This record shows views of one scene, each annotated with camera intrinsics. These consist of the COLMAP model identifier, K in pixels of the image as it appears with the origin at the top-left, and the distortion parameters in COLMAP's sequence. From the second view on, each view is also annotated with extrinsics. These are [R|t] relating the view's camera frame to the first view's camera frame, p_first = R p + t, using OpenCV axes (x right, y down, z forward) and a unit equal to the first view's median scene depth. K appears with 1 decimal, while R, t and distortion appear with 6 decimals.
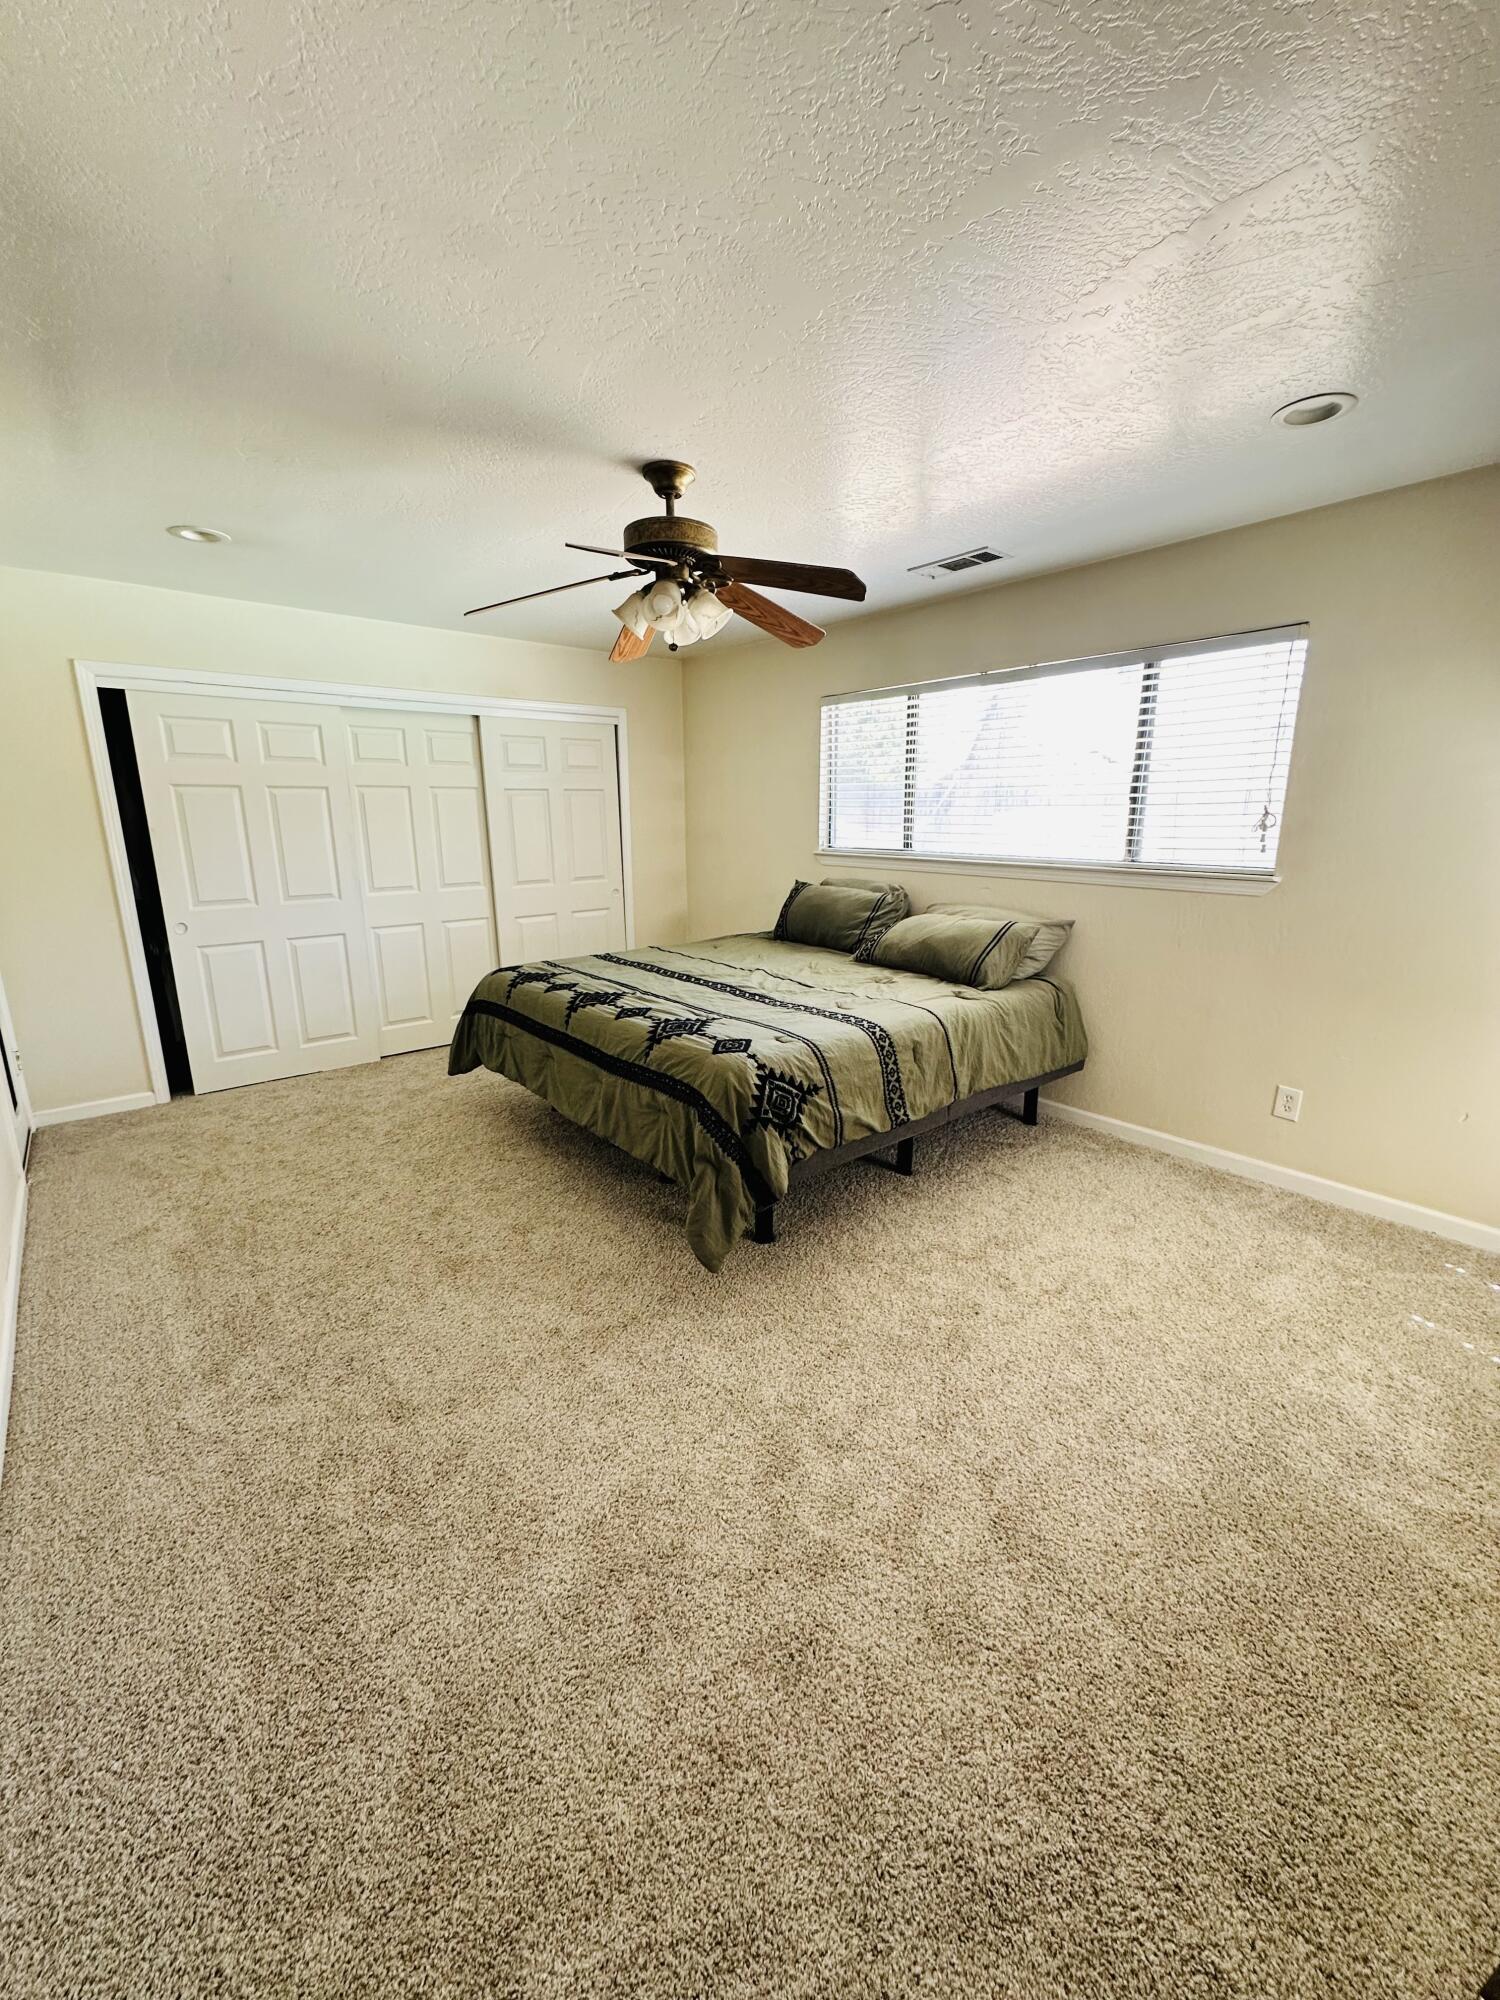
lens RADIAL K [[798.5, 0, 752.2], [0, 798.5, 1001.4], [0, 0, 1]] dist [-0.010349, 0.002695]
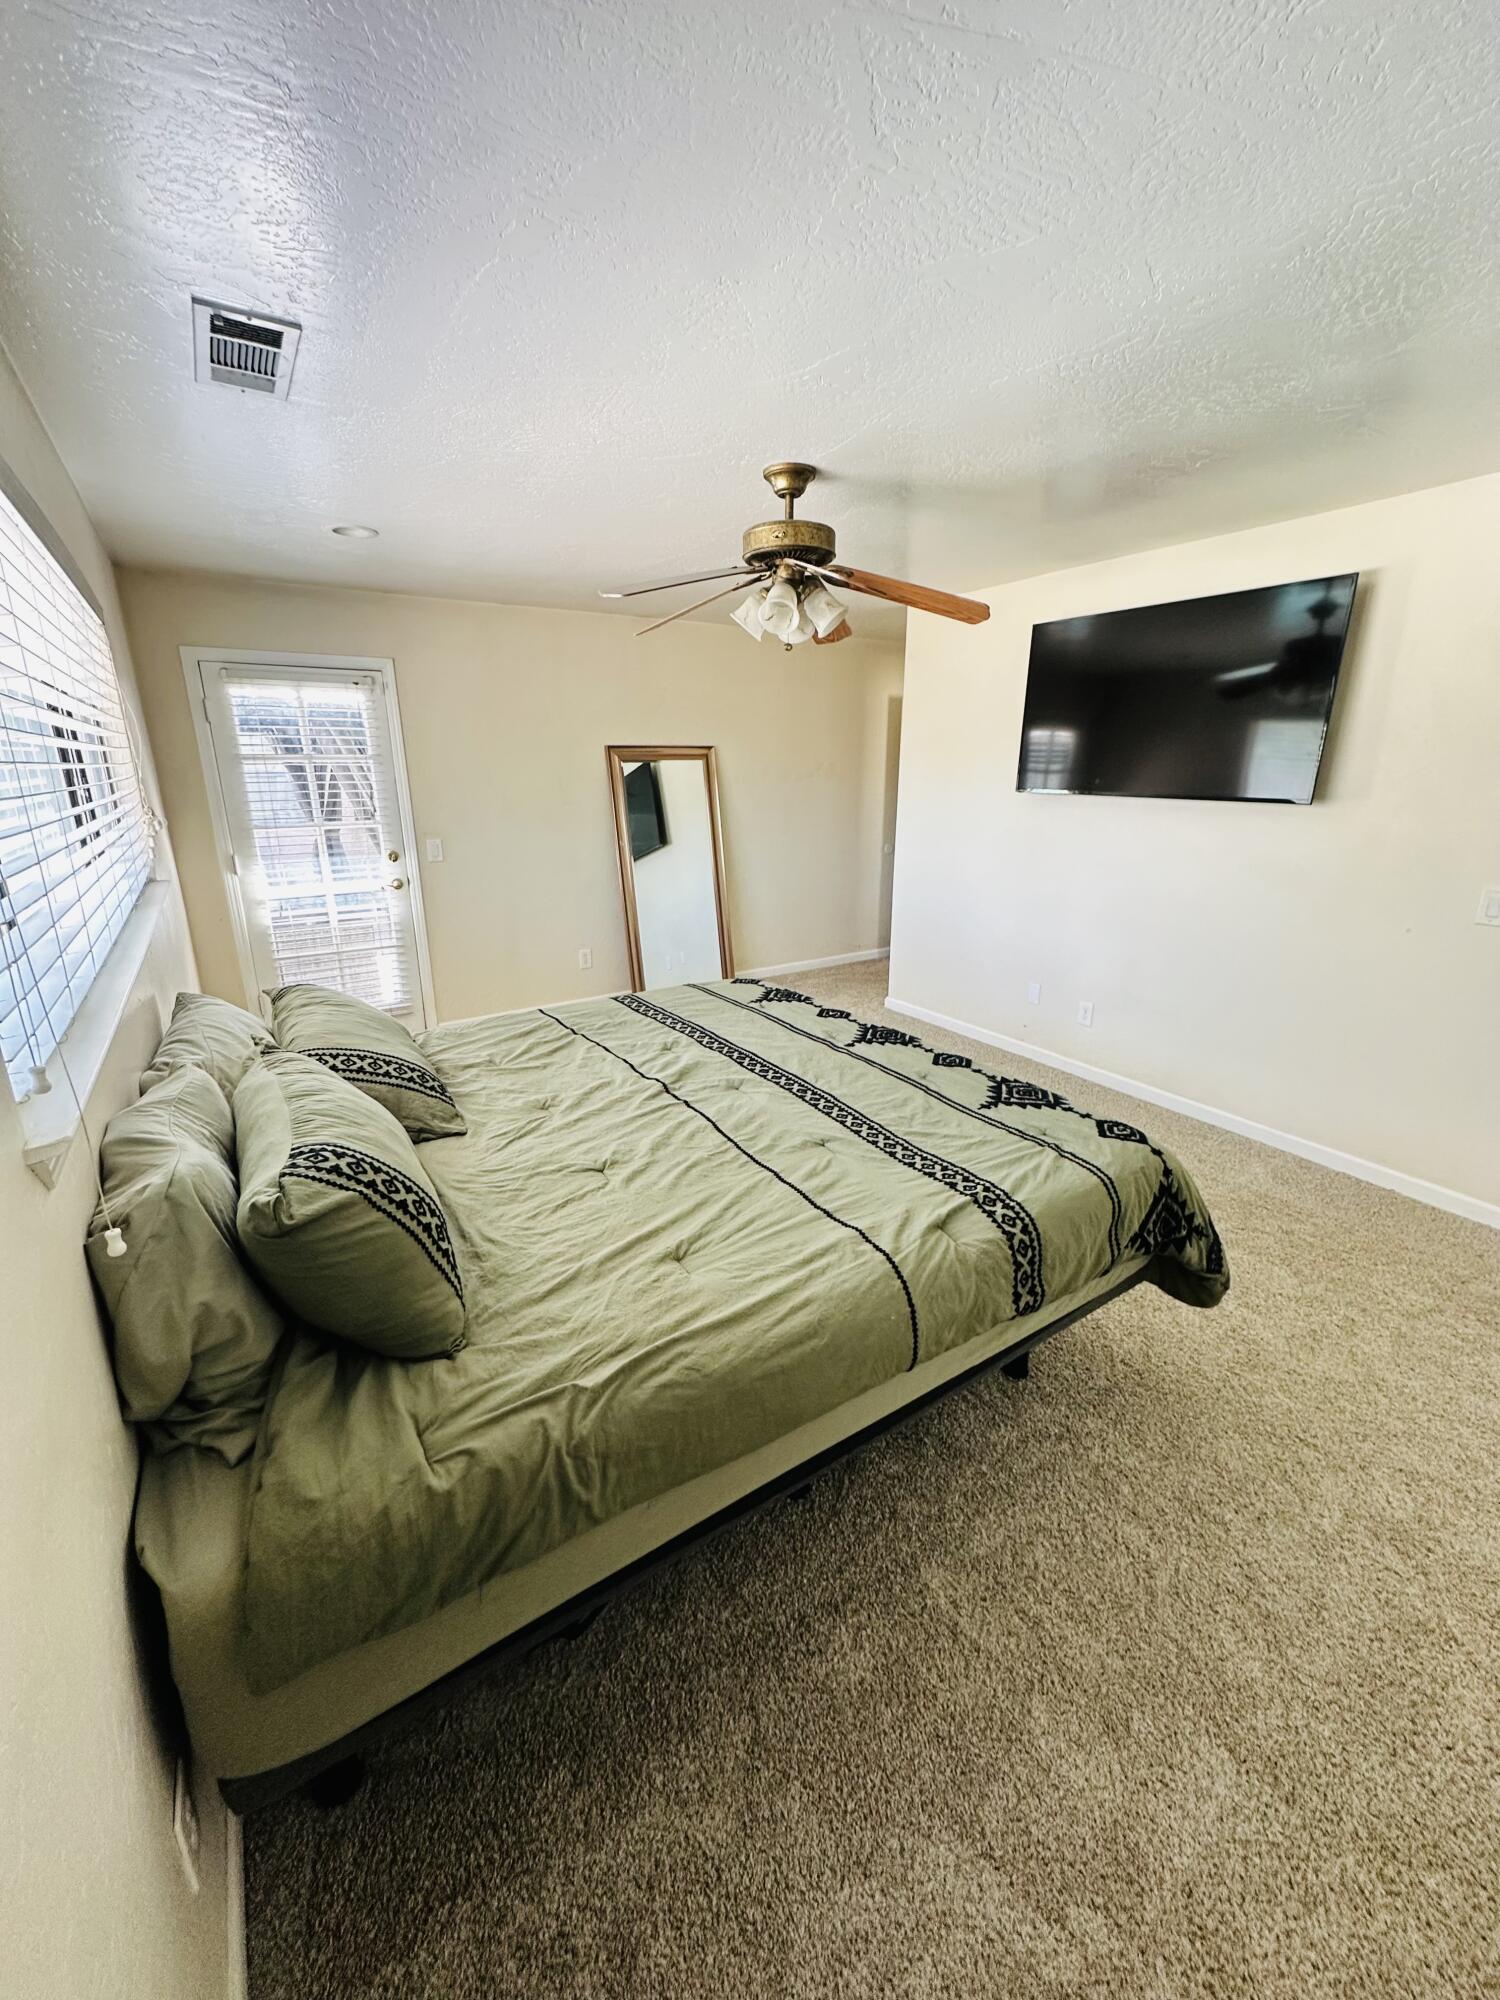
lens RADIAL K [[798.5, 0, 752.2], [0, 798.5, 1001.4], [0, 0, 1]] dist [-0.010349, 0.002695]
pose [[-0.993569, -0.025462, 0.110325, -0.153188], [0.032834, 0.867724, 0.495960, -0.481002], [-0.108360, 0.496393, -0.861308, 1.823502]]
